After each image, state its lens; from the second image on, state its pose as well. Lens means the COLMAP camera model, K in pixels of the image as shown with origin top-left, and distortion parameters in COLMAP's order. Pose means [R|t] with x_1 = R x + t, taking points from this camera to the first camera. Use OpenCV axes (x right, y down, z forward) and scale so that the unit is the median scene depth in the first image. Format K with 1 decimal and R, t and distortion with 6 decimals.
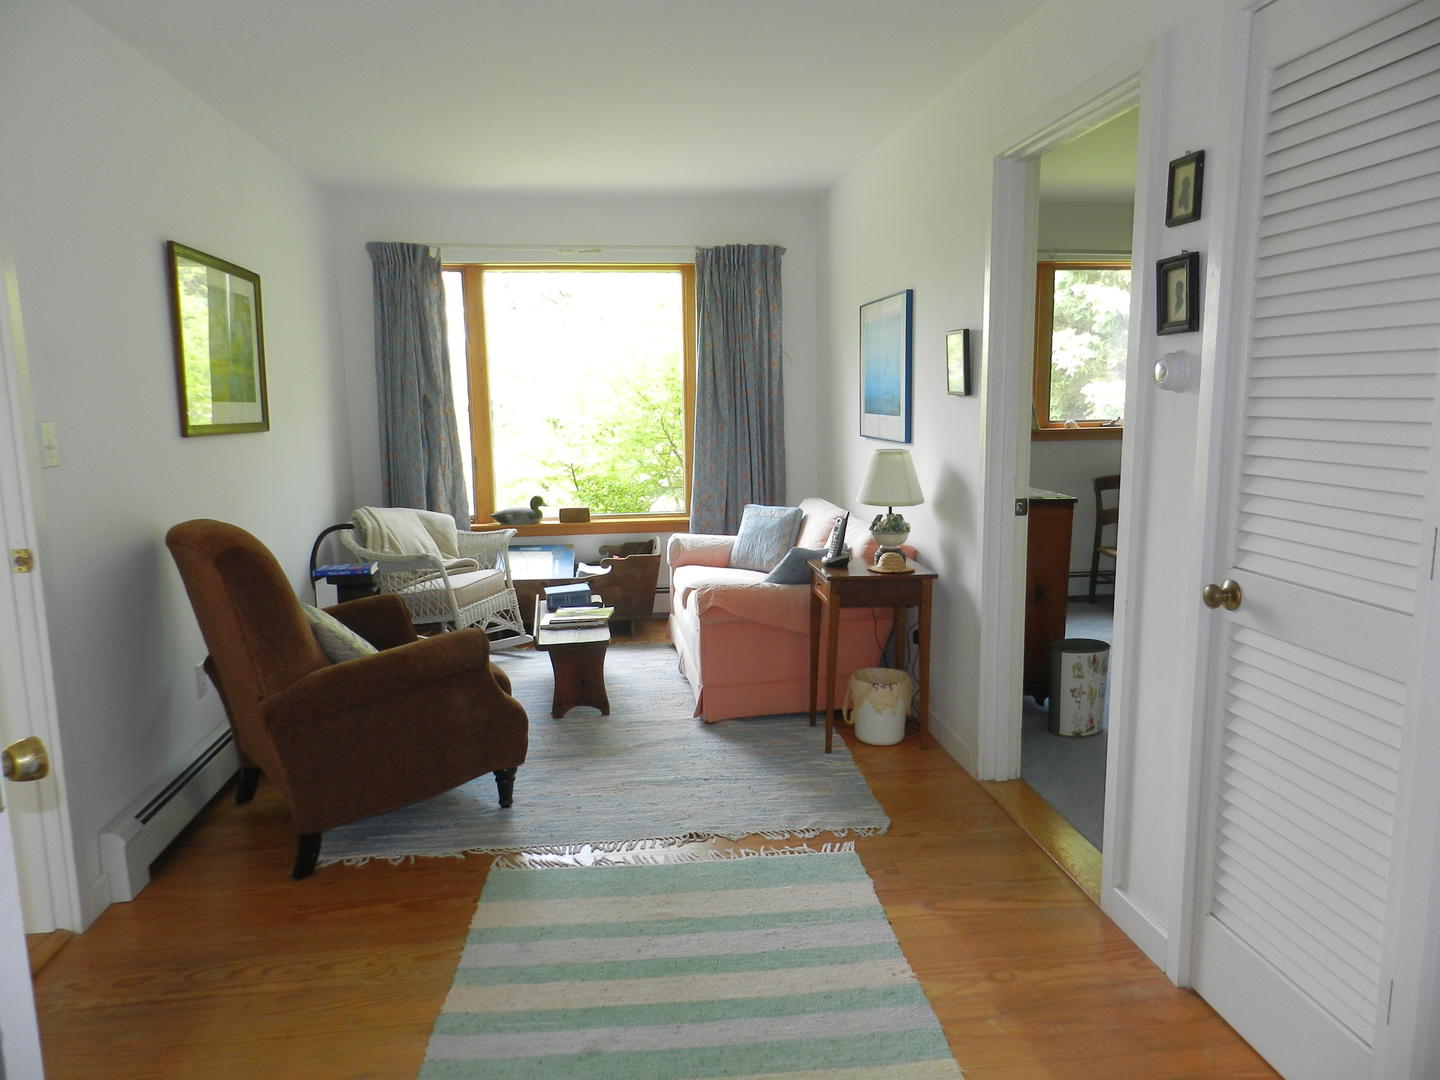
lens RADIAL K [[976.5, 0, 717.9], [0, 976.5, 539.0], [0, 0, 1]] dist [0.008791, 0.001443]
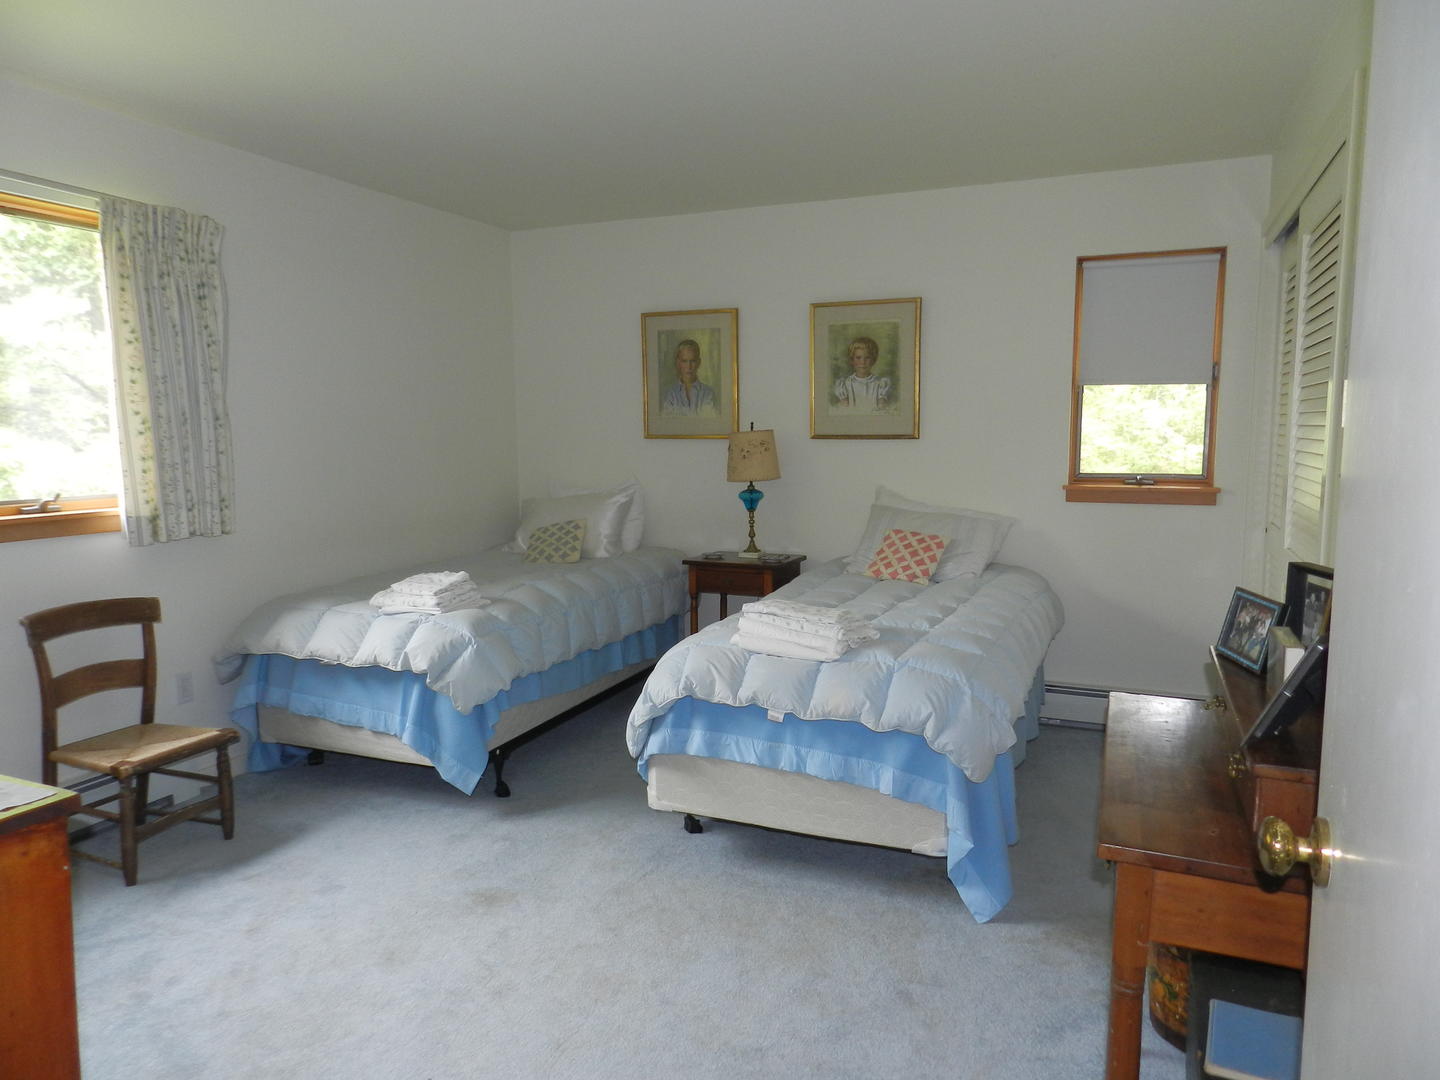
lens RADIAL K [[976.5, 0, 719.8], [0, 976.5, 544.0], [0, 0, 1]] dist [0.008791, 0.001443]
pose [[0.499834, -0.100655, 0.860252, 0.135504], [0.132491, 0.990420, 0.038905, -0.072225], [-0.855928, 0.094530, 0.508382, 0.436990]]
